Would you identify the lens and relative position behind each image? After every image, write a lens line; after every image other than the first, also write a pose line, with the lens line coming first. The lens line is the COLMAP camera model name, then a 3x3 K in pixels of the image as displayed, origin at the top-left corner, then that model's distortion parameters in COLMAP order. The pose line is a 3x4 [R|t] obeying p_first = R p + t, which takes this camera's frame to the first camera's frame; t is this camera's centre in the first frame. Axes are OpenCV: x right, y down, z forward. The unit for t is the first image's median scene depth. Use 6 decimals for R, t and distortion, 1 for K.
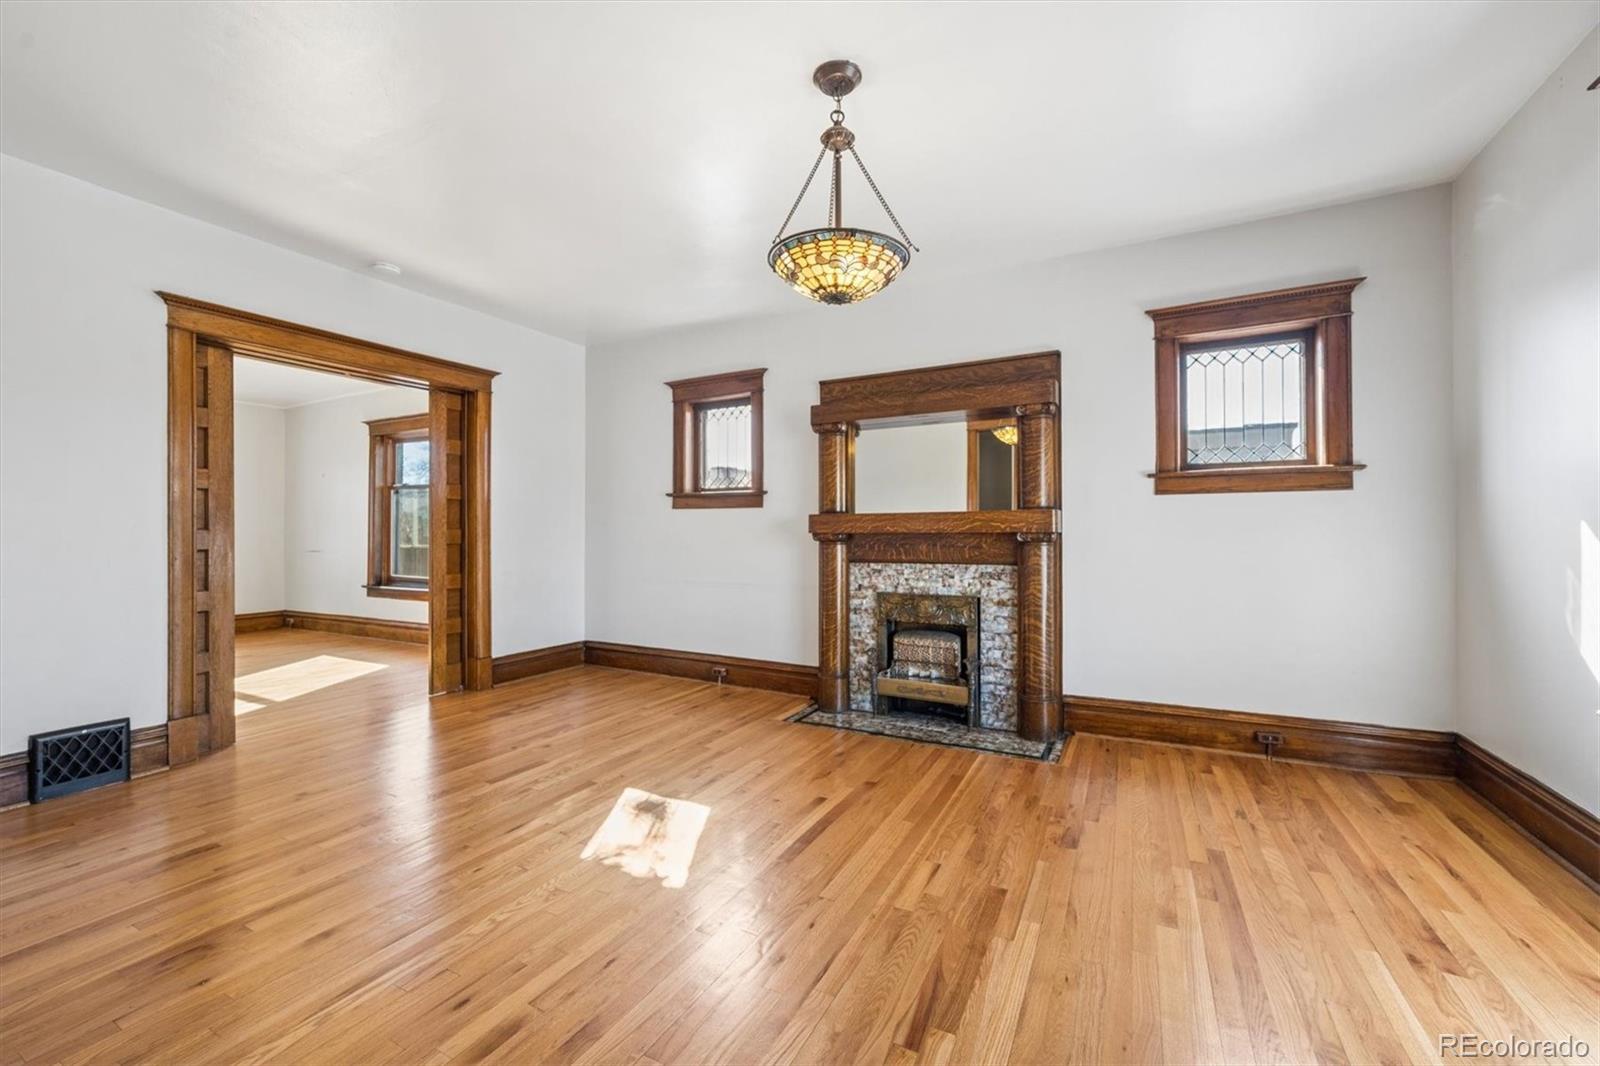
lens RADIAL K [[635.3, 0, 794.0], [0, 635.3, 525.6], [0, 0, 1]] dist [0.001153, -0.000283]
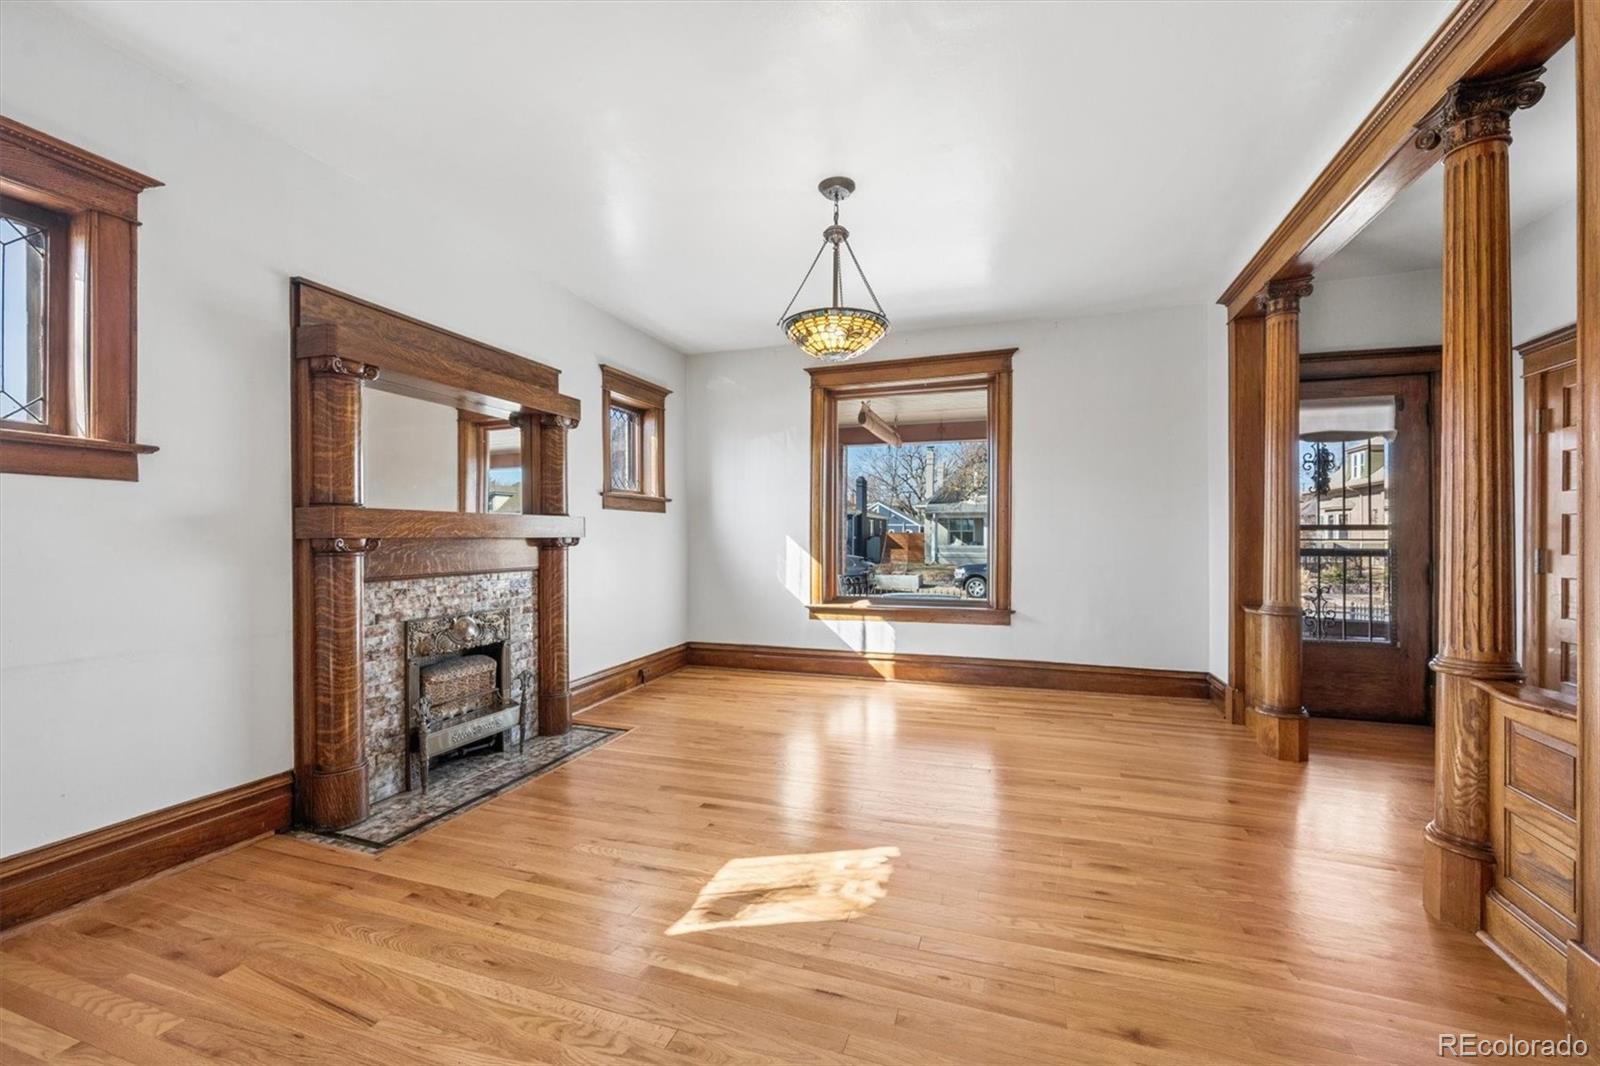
lens RADIAL K [[635.3, 0, 797.5], [0, 635.3, 539.1], [0, 0, 1]] dist [0.001153, -0.000283]
pose [[-0.153613, 0.001256, 0.988130, -0.721752], [-0.007982, 0.999965, -0.002512, 0.012683], [-0.988099, -0.008273, -0.153598, 0.764855]]
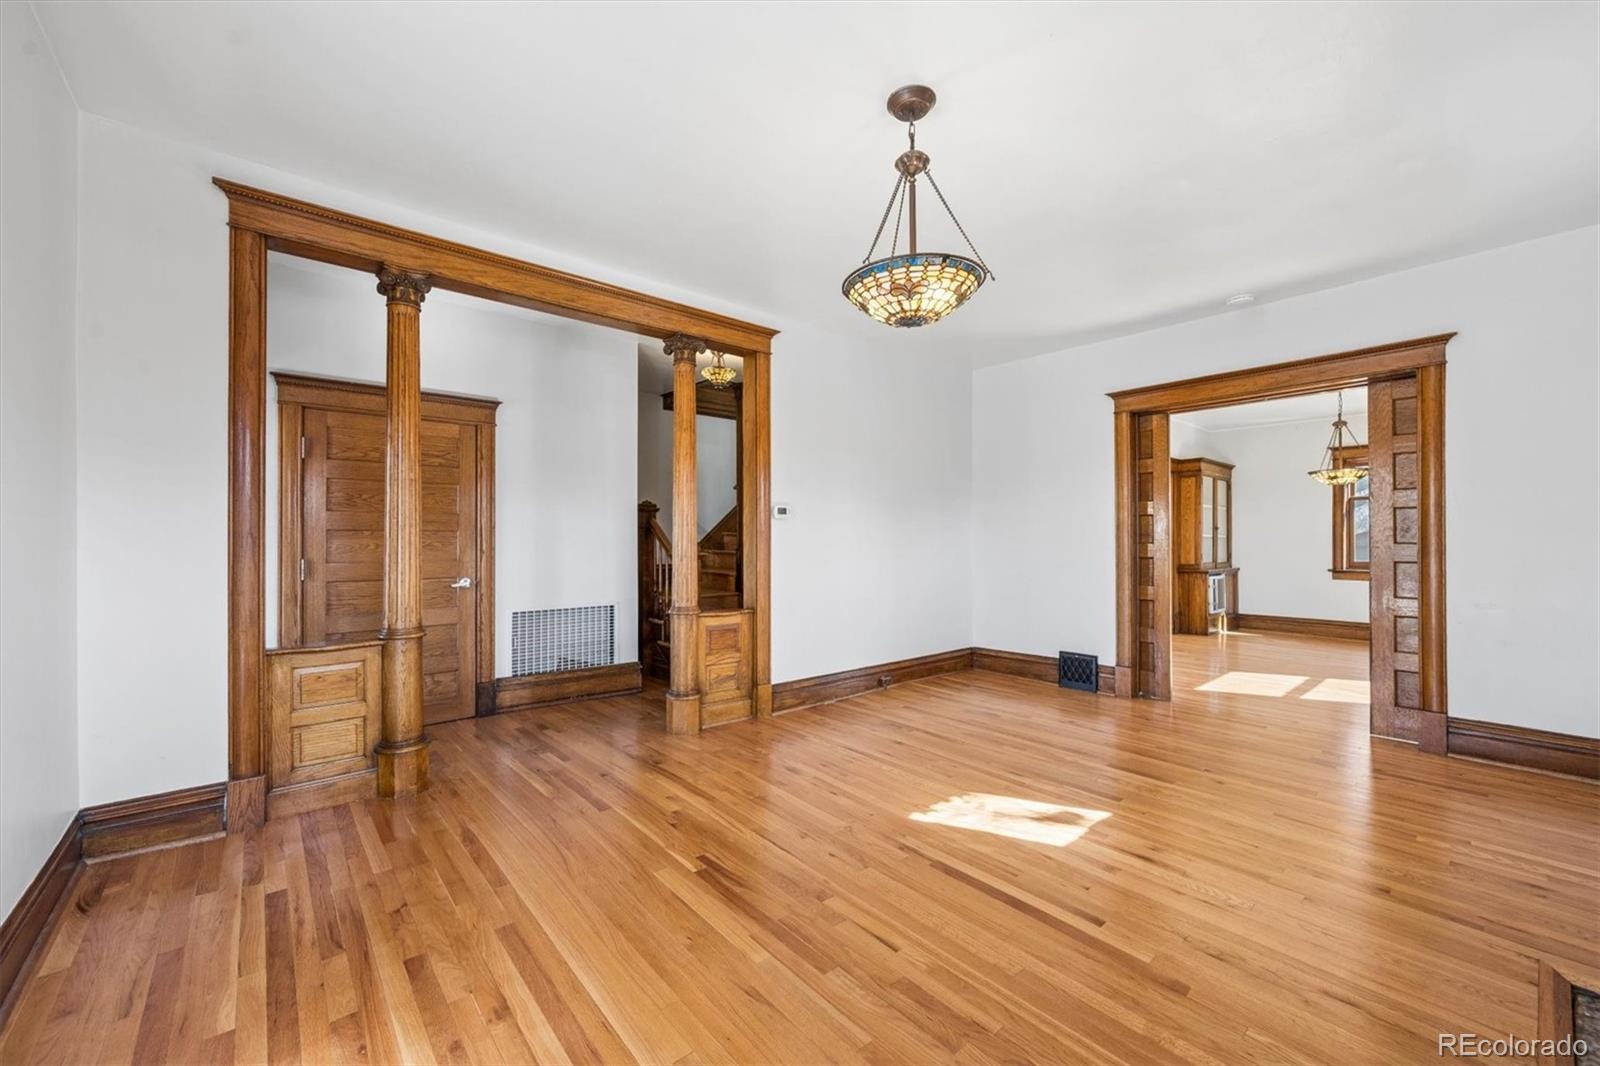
lens RADIAL K [[635.3, 0, 802.3], [0, 635.3, 537.0], [0, 0, 1]] dist [0.001153, -0.000283]
pose [[-0.360087, 0.001127, -0.932918, 0.641001], [0.008627, 0.999961, -0.002122, -0.010894], [0.932879, -0.008812, -0.360083, 0.718767]]
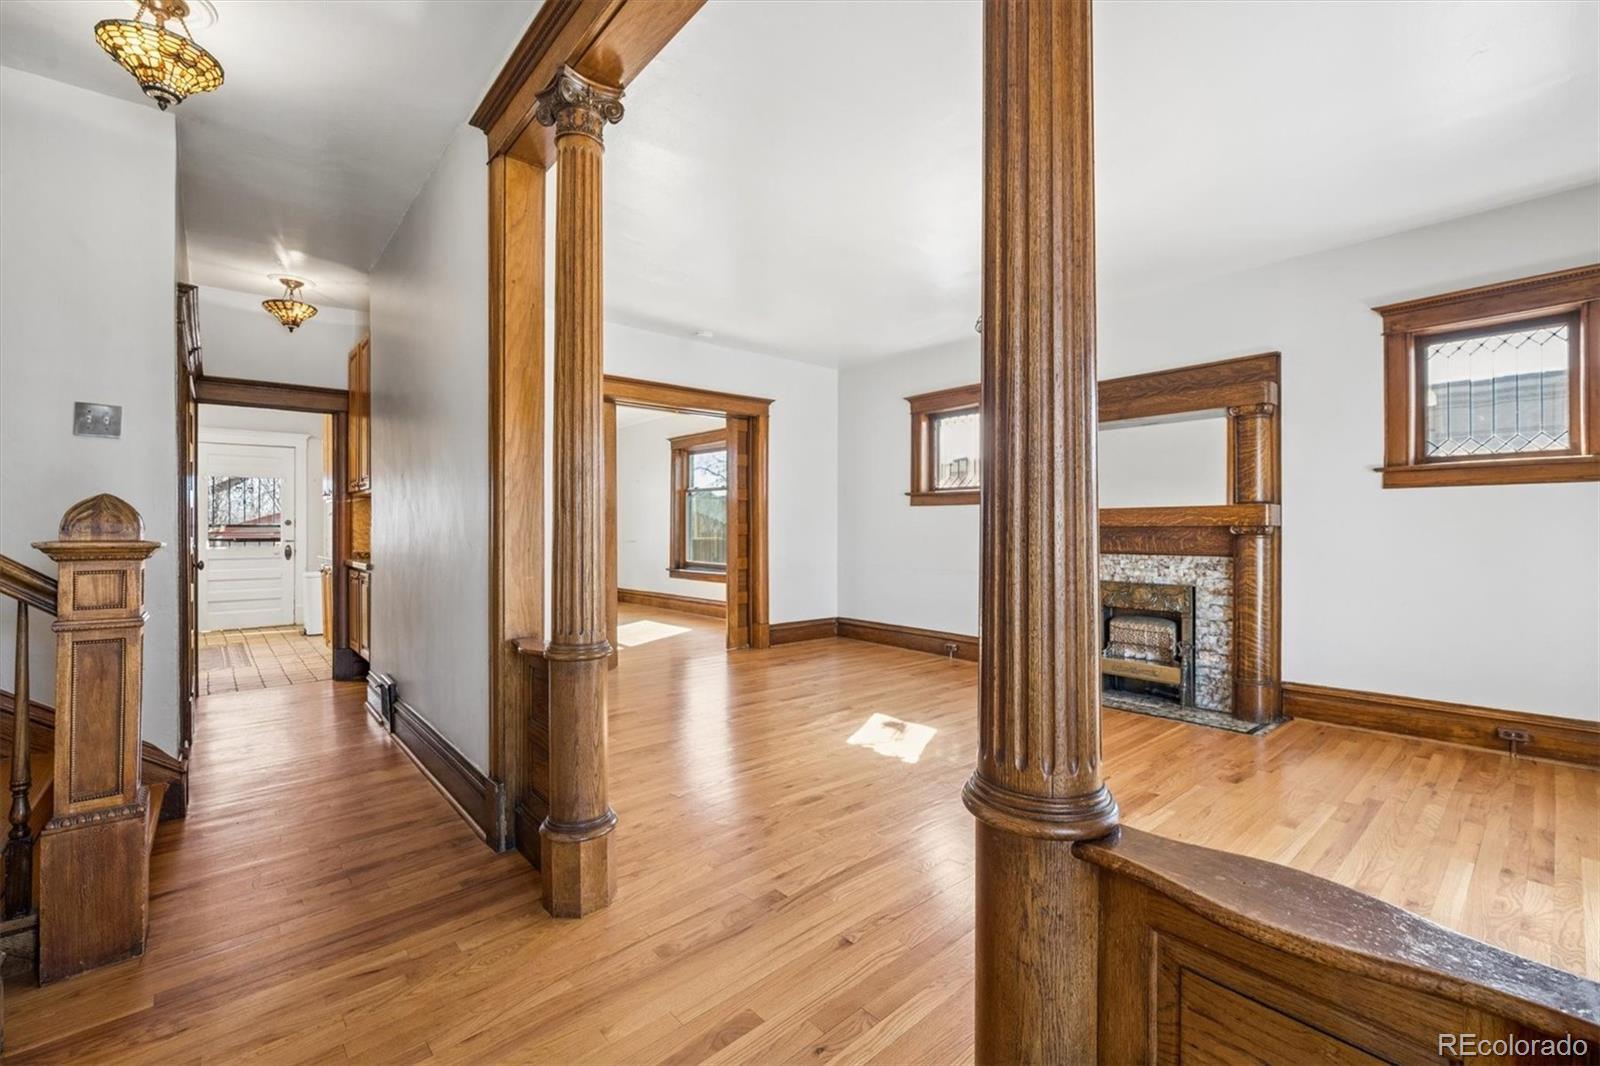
lens RADIAL K [[675.8, 0, 793.9], [0, 675.8, 527.5], [0, 0, 1]] dist [-0.003008, -0.000241]
pose [[0.934342, 0.002128, -0.356372, 0.069131], [0.000883, 0.999965, 0.008285, 0.003489], [0.356378, -0.008056, 0.934307, -0.319212]]
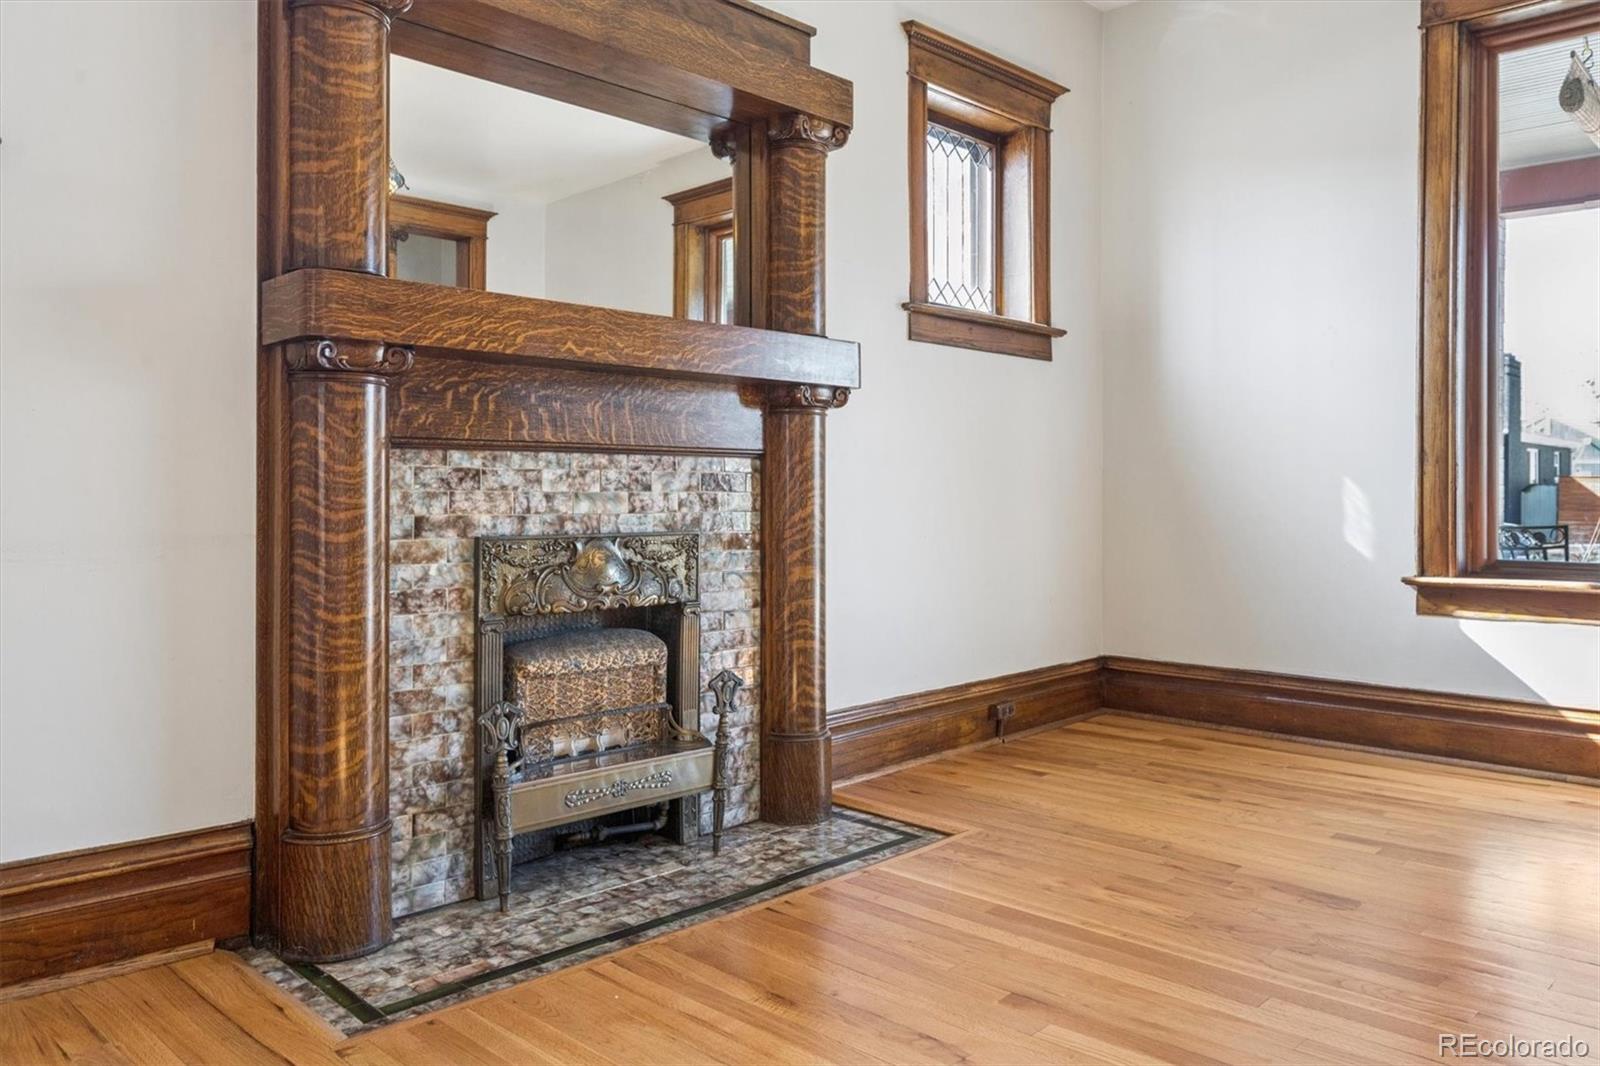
lens RADIAL K [[1167.5, 0, 787.5], [0, 1167.5, 486.5], [0, 0, 1]] dist [0.002539, -0.006225]
pose [[0.288759, 0.010637, 0.957343, -0.462936], [-0.013668, 0.999882, -0.006987, 0.090673], [-0.957304, -0.011067, 0.288870, 0.752819]]
